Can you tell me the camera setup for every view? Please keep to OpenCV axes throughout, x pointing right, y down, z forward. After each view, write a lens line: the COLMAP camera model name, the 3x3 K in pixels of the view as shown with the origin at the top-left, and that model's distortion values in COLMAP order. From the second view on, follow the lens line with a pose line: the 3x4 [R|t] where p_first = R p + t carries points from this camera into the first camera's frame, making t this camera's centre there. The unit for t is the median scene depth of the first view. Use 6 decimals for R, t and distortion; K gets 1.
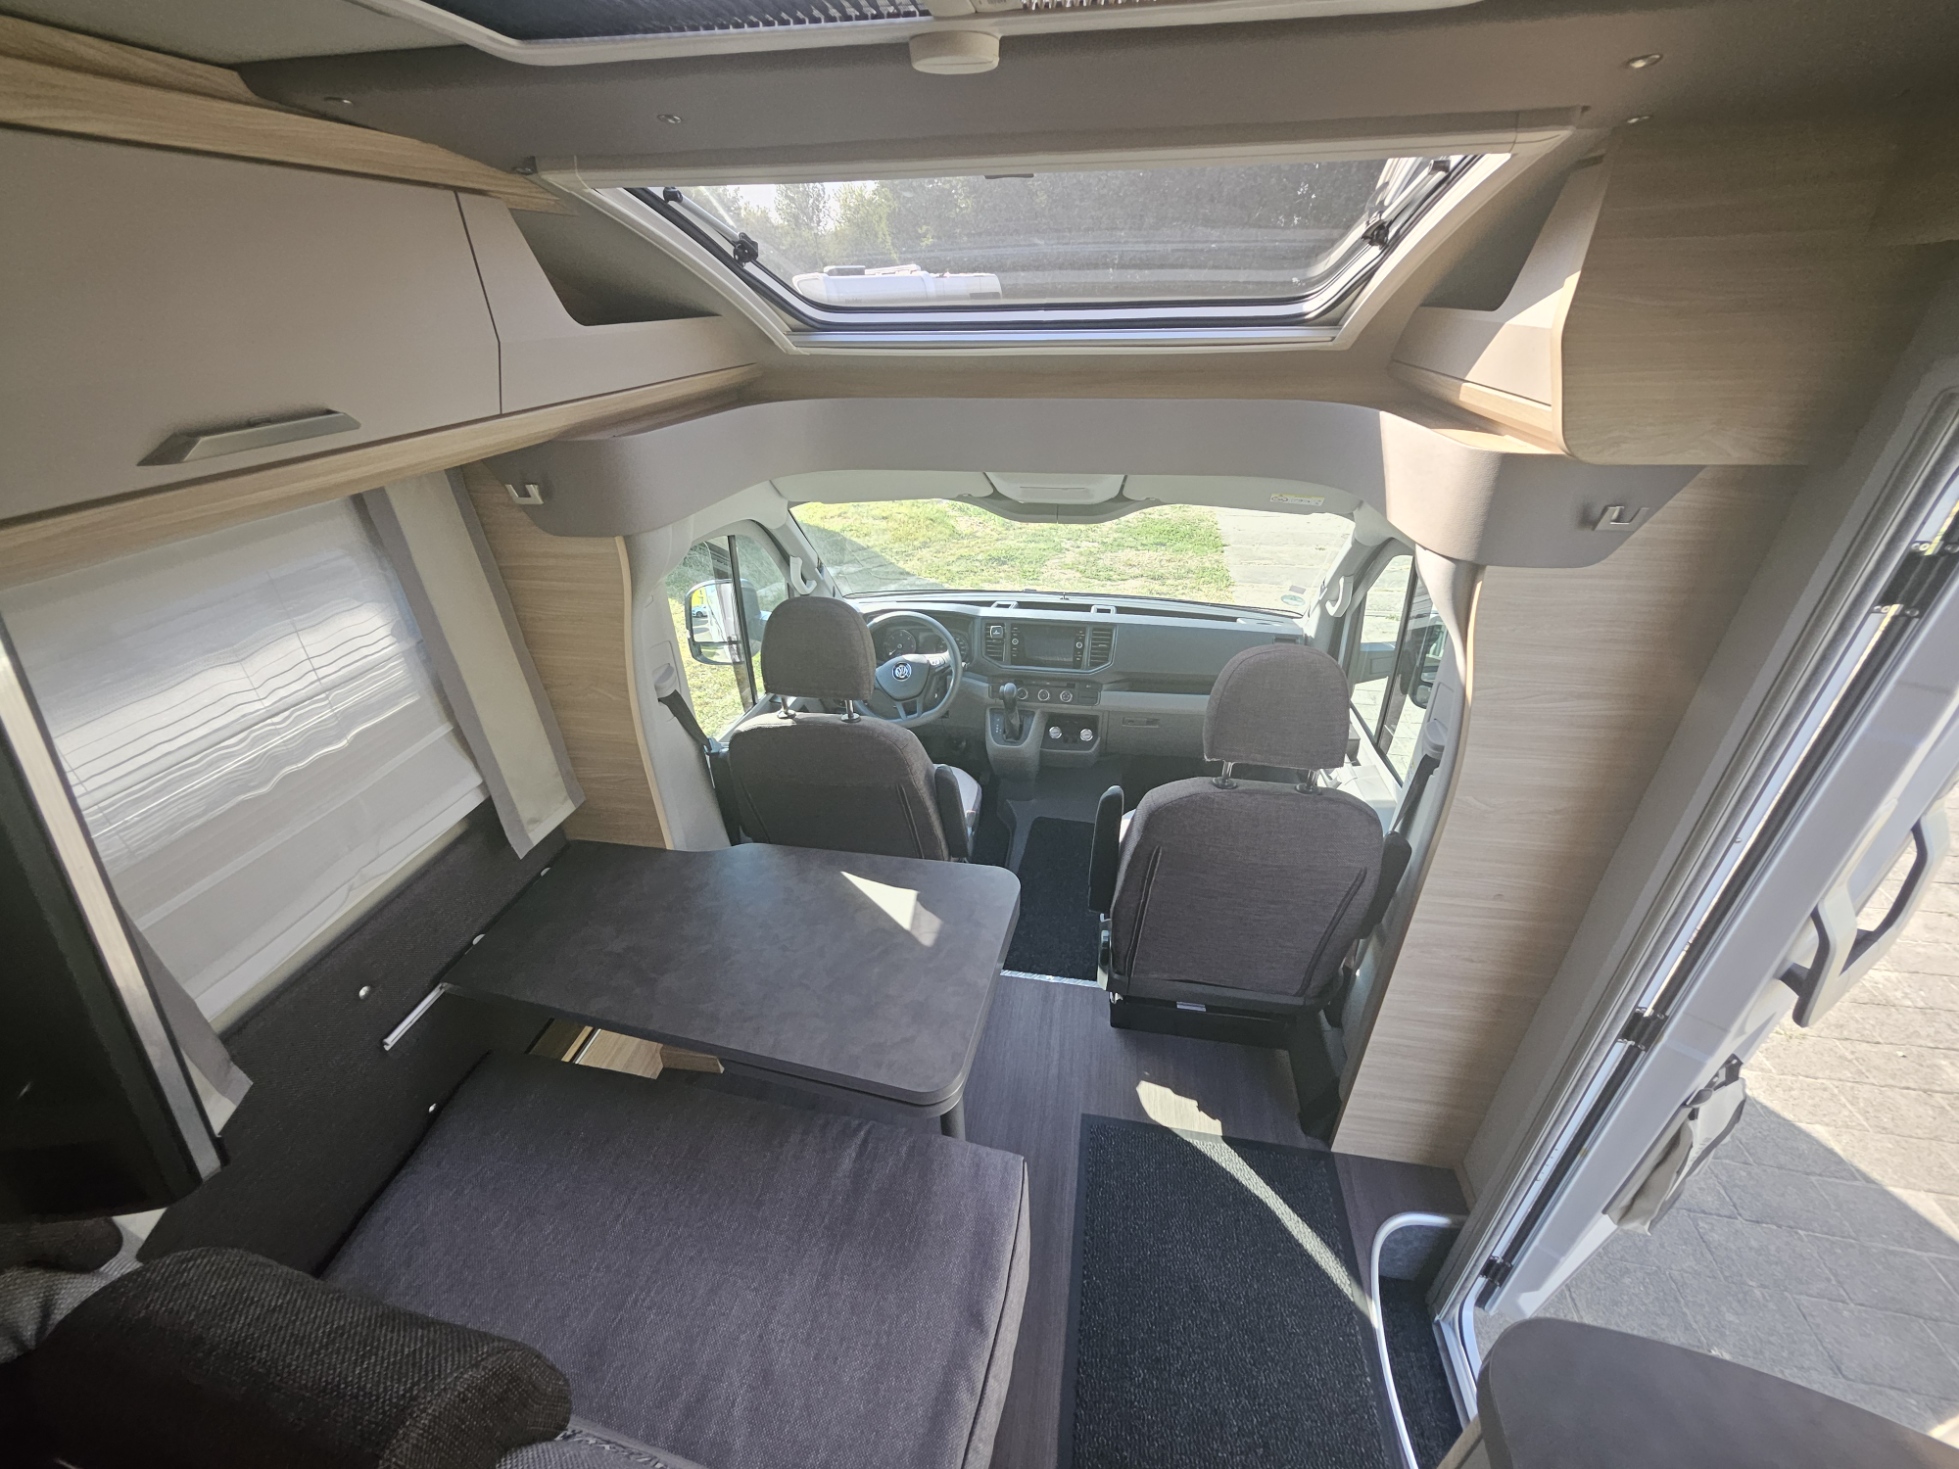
lens RADIAL K [[772.8, 0, 977.8], [0, 772.8, 736.1], [0, 0, 1]] dist [0.005750, -0.001810]
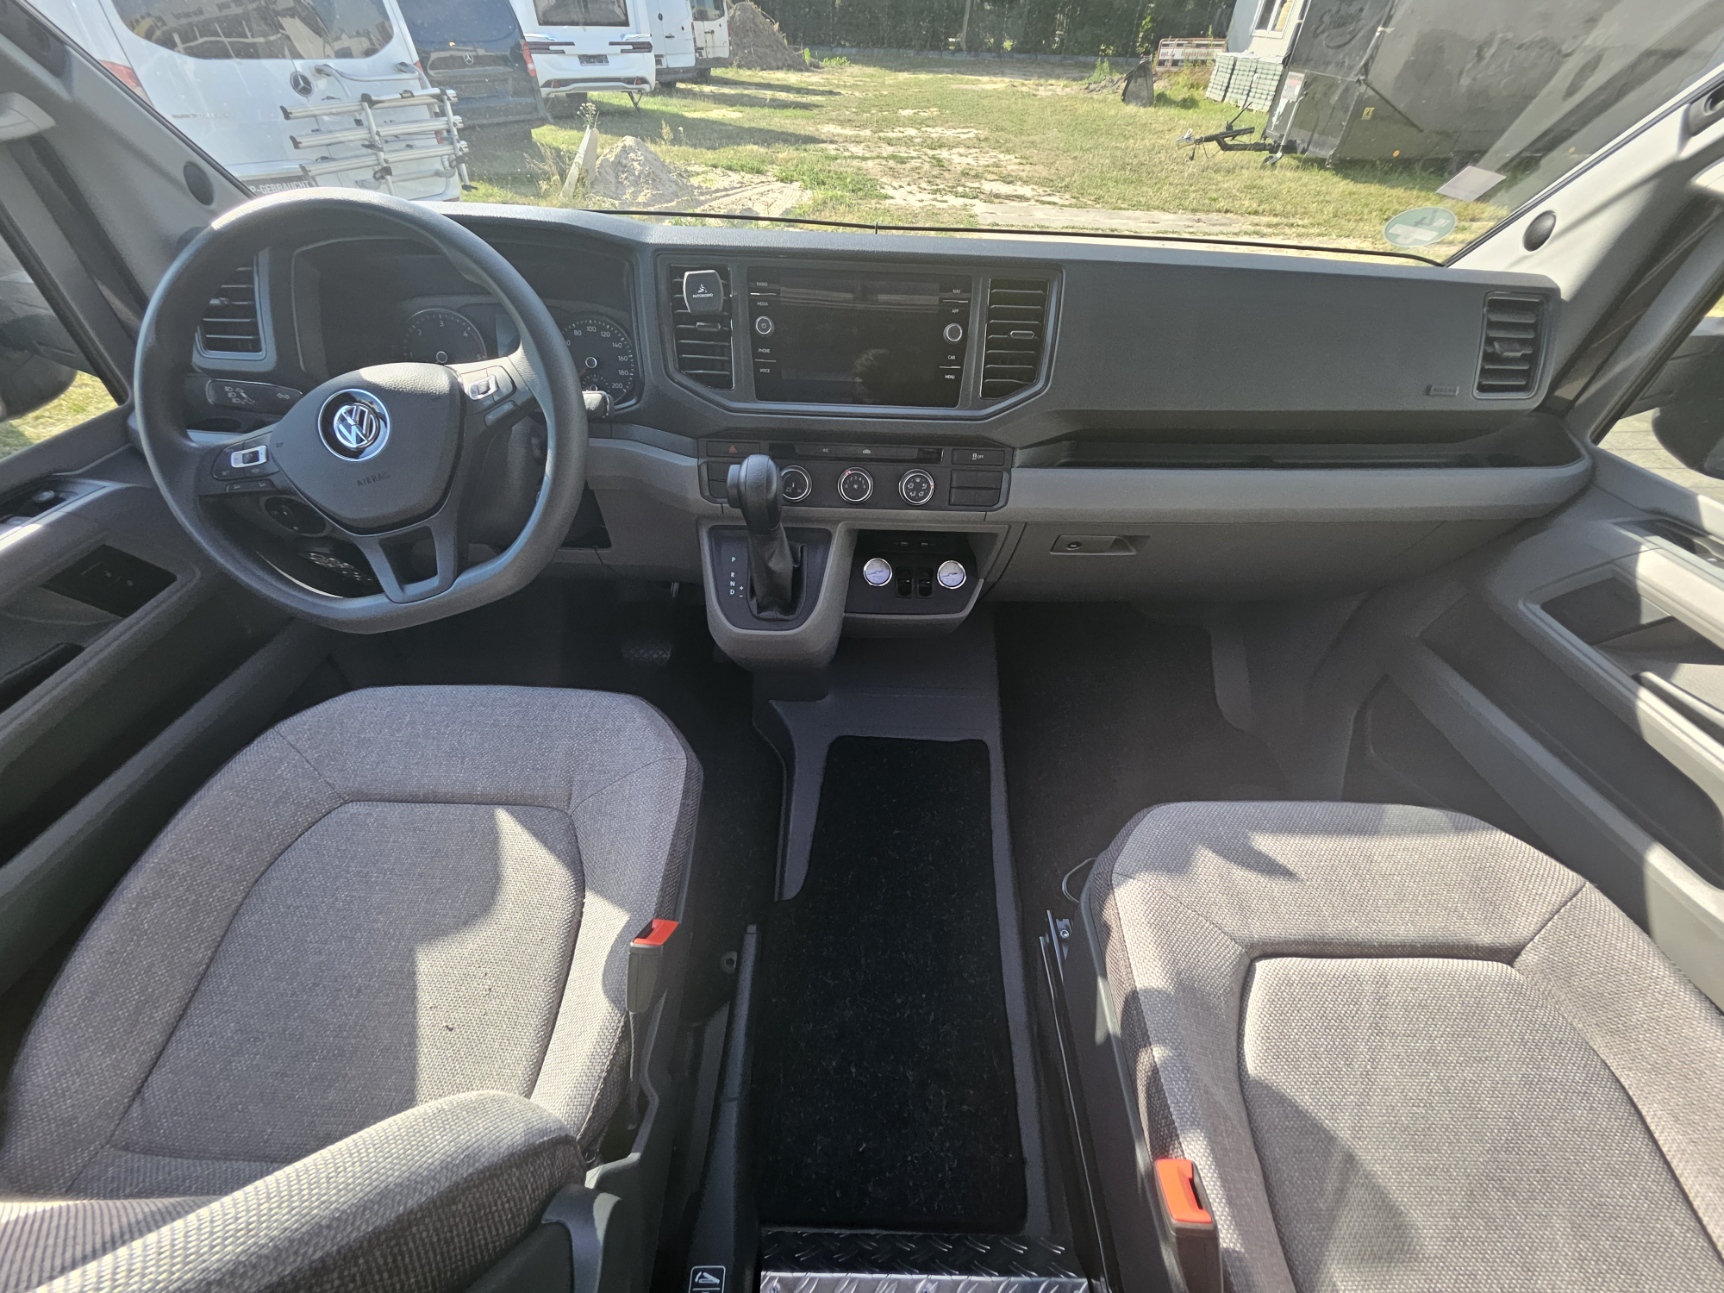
lens RADIAL K [[680.1, 0, 865.7], [0, 680.1, 643.9], [0, 0, 1]] dist [0.005750, -0.001810]
pose [[0.983381, -0.079298, 0.163318, 0.032678], [0.042535, 0.975163, 0.217367, -0.050052], [-0.176499, -0.206808, 0.962330, 0.678375]]
